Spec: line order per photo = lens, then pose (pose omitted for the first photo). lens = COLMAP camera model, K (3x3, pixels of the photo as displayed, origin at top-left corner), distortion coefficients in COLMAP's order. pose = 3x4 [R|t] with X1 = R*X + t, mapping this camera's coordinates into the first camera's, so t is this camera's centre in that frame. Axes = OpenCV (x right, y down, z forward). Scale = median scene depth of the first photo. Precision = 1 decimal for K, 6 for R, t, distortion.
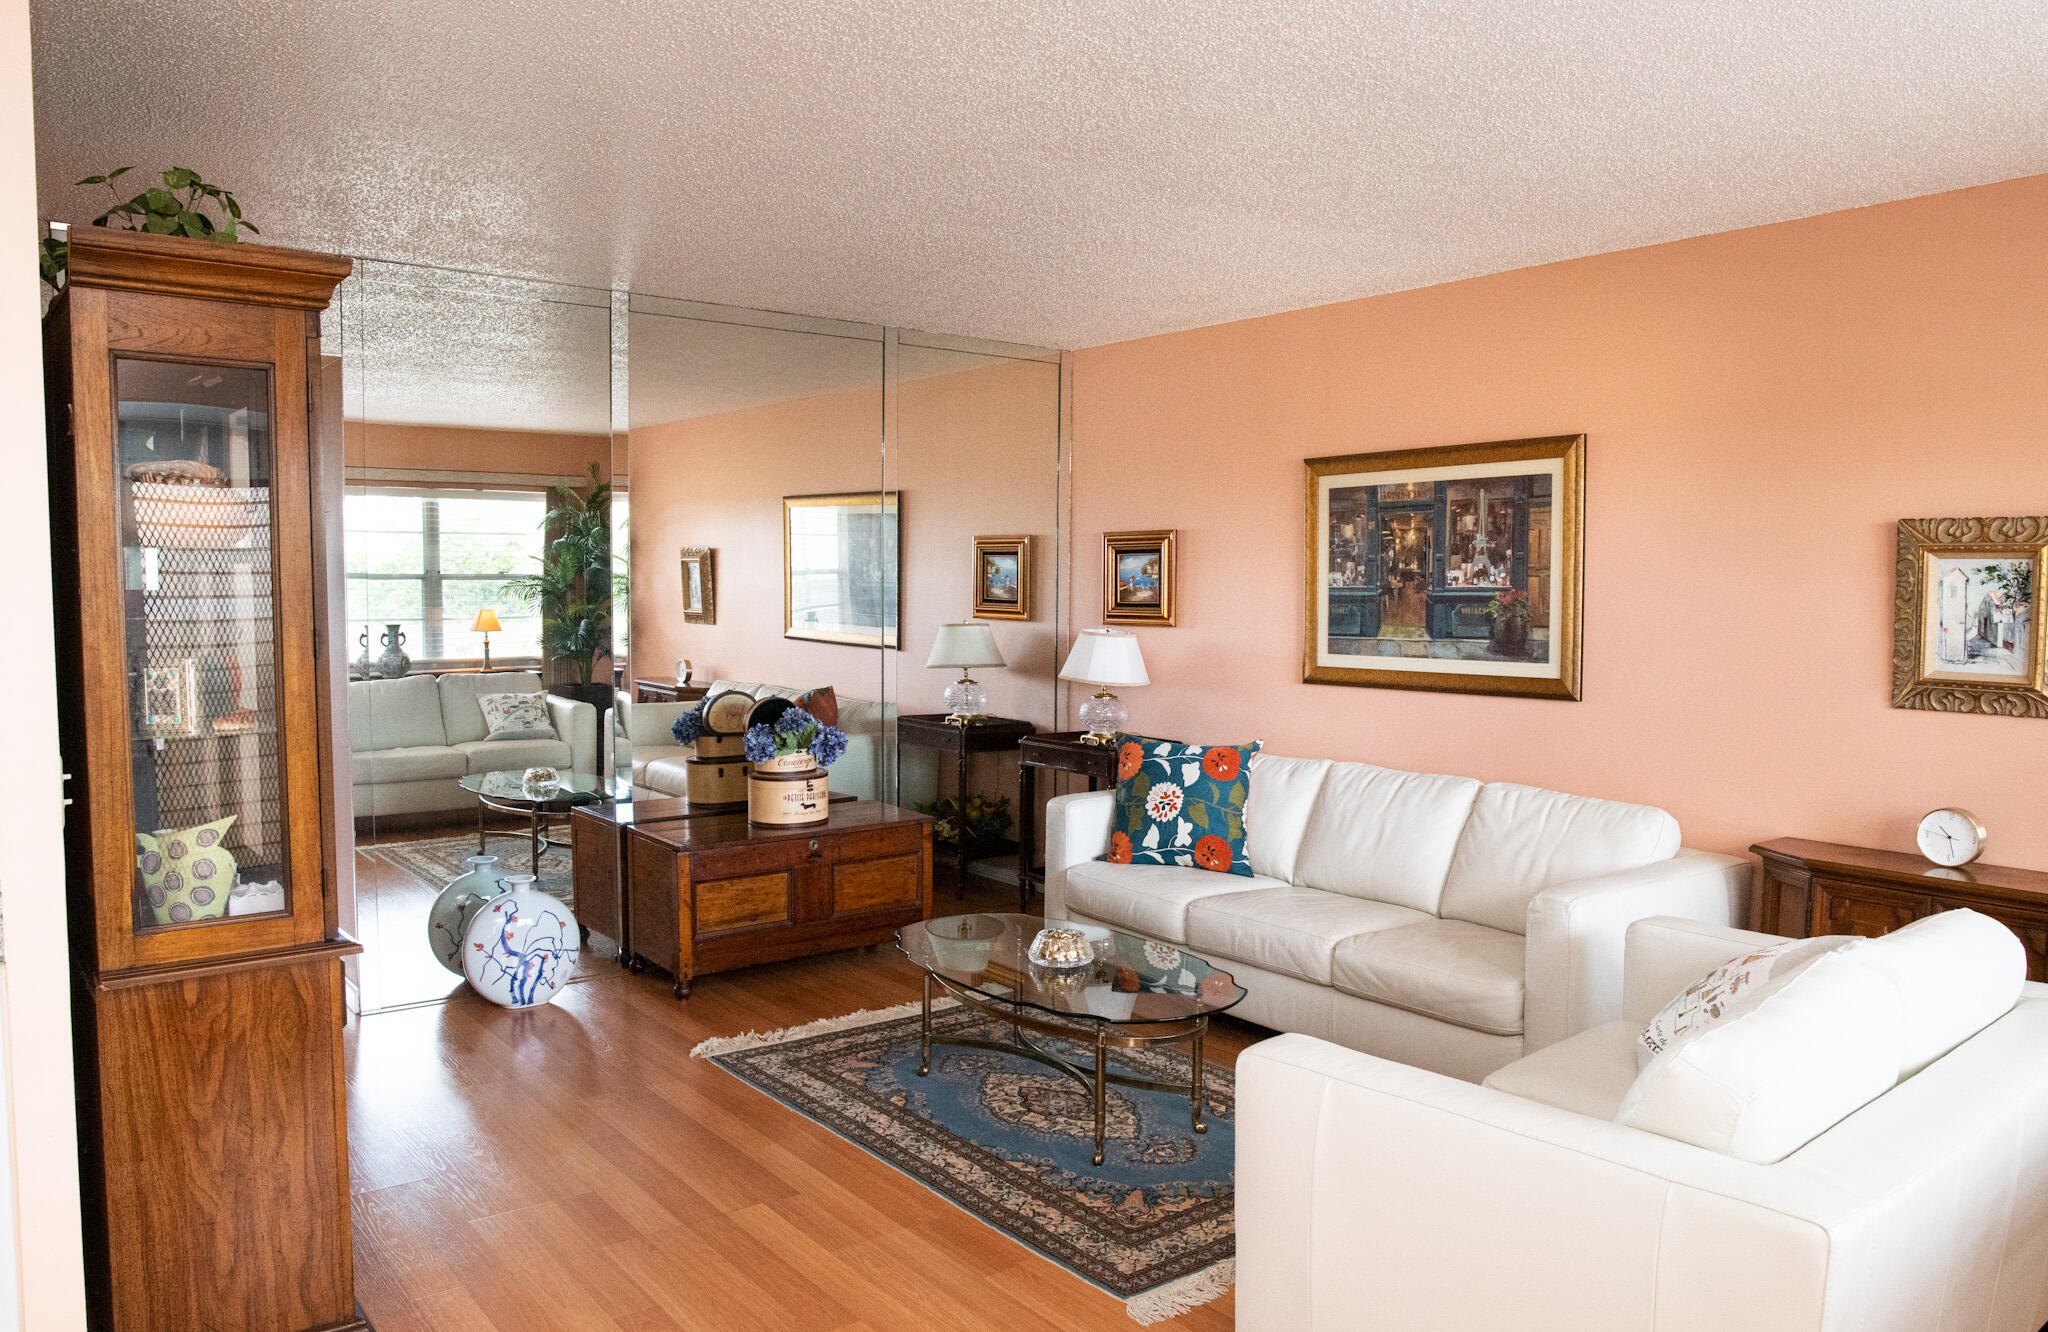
lens RADIAL K [[1423.7, 0, 985.5], [0, 1423.7, 674.0], [0, 0, 1]] dist [-0.068283, 0.000915]
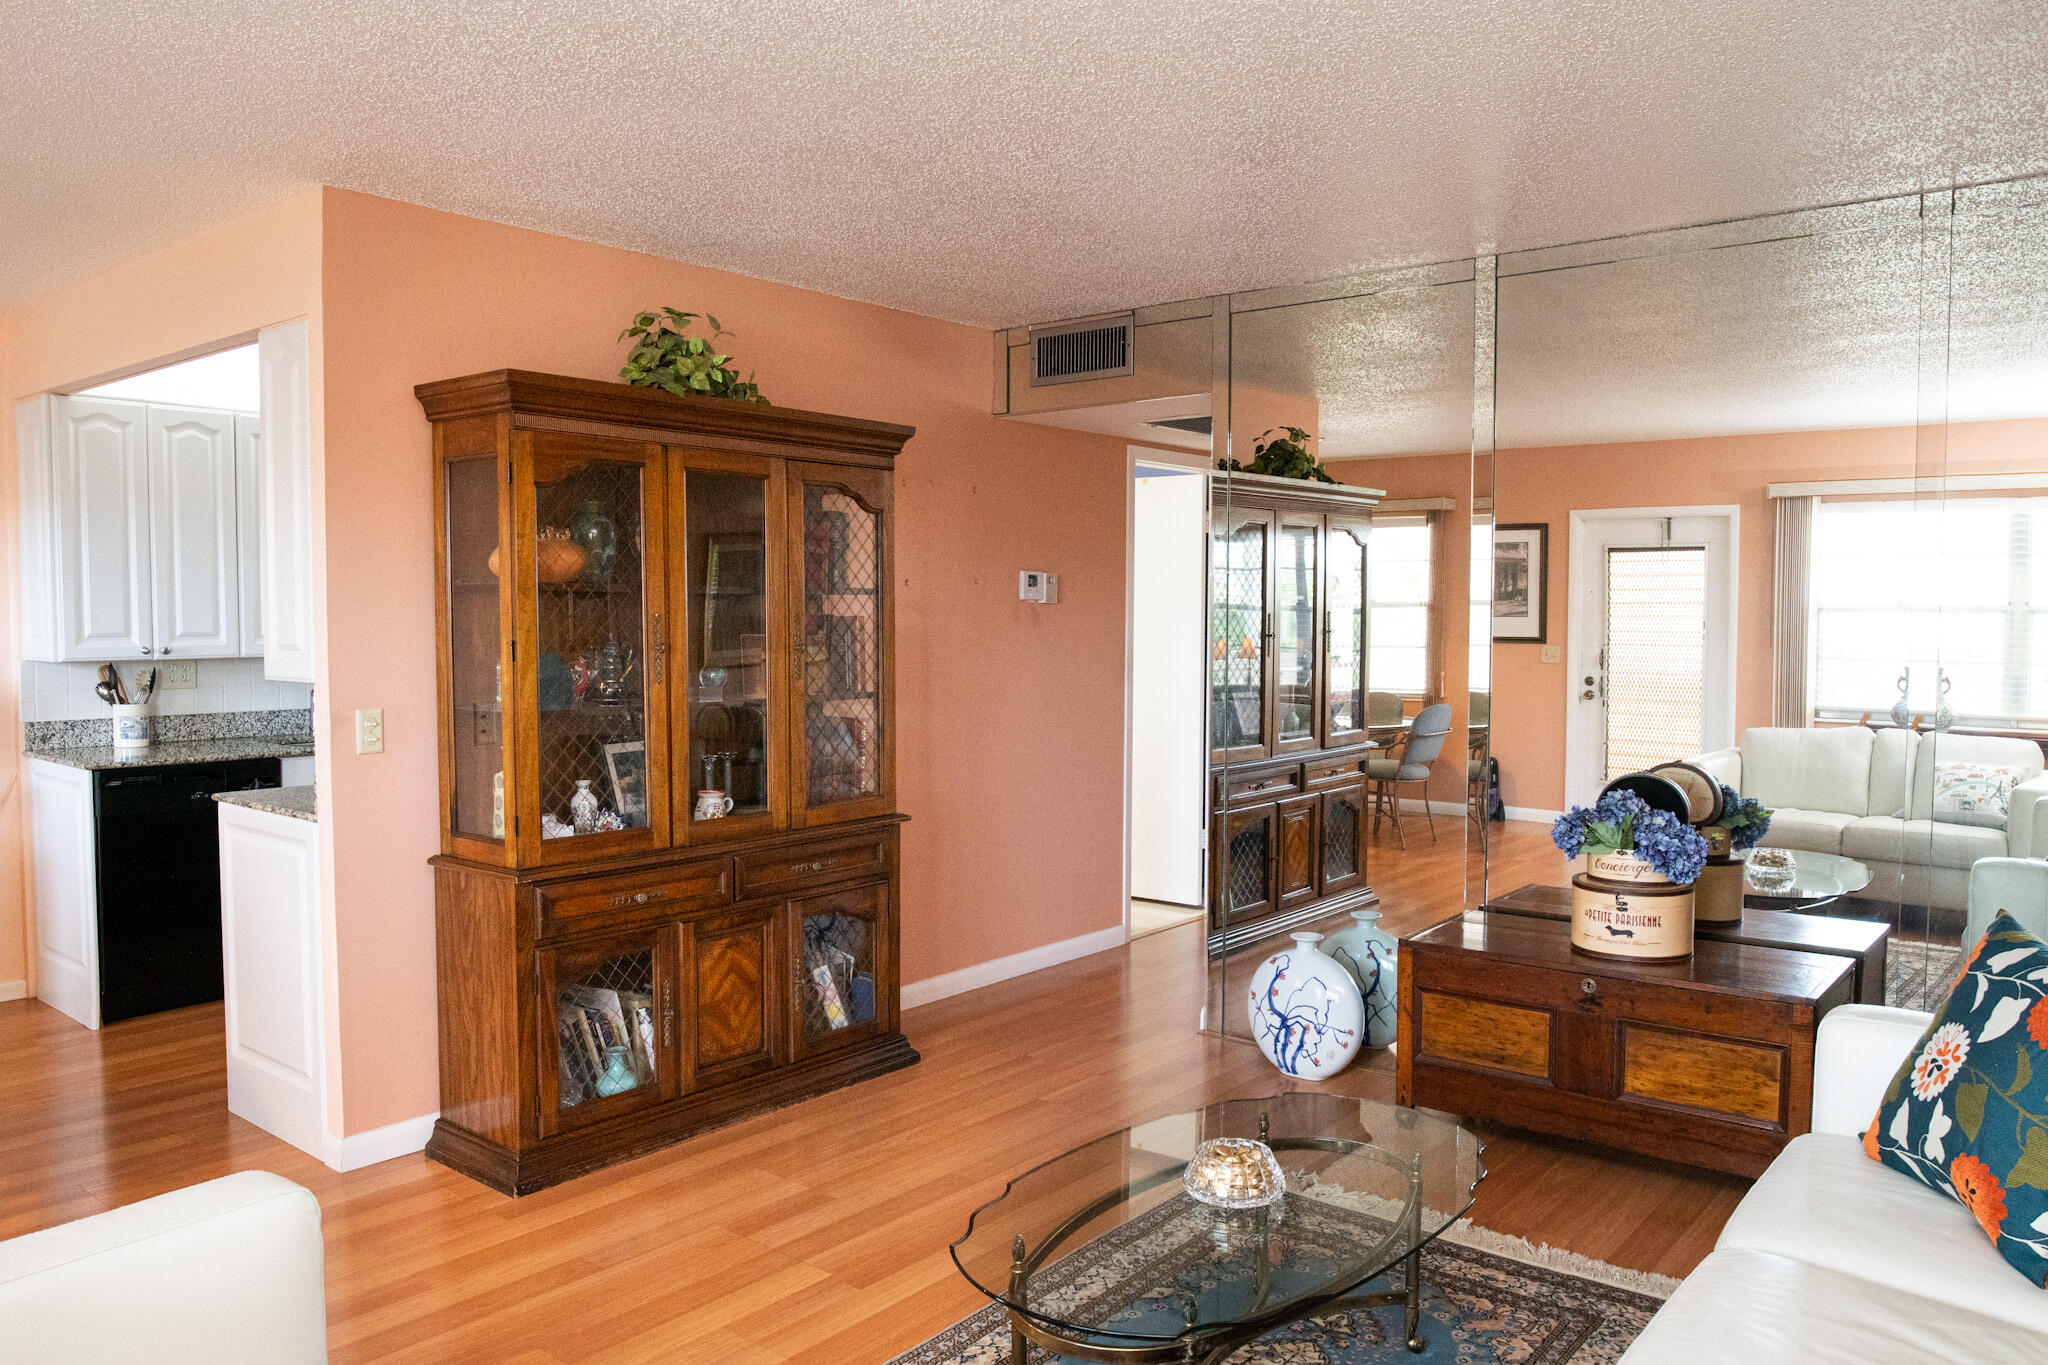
lens RADIAL K [[1458.7, 0, 1024.0], [0, 1458.7, 682.5], [0, 0, 1]] dist [-0.053082, 0.008352]
pose [[0.227314, 0.041908, -0.972919, 0.080636], [-0.064407, 0.997533, 0.027920, -0.004912], [0.971689, 0.056316, 0.229452, 0.090114]]
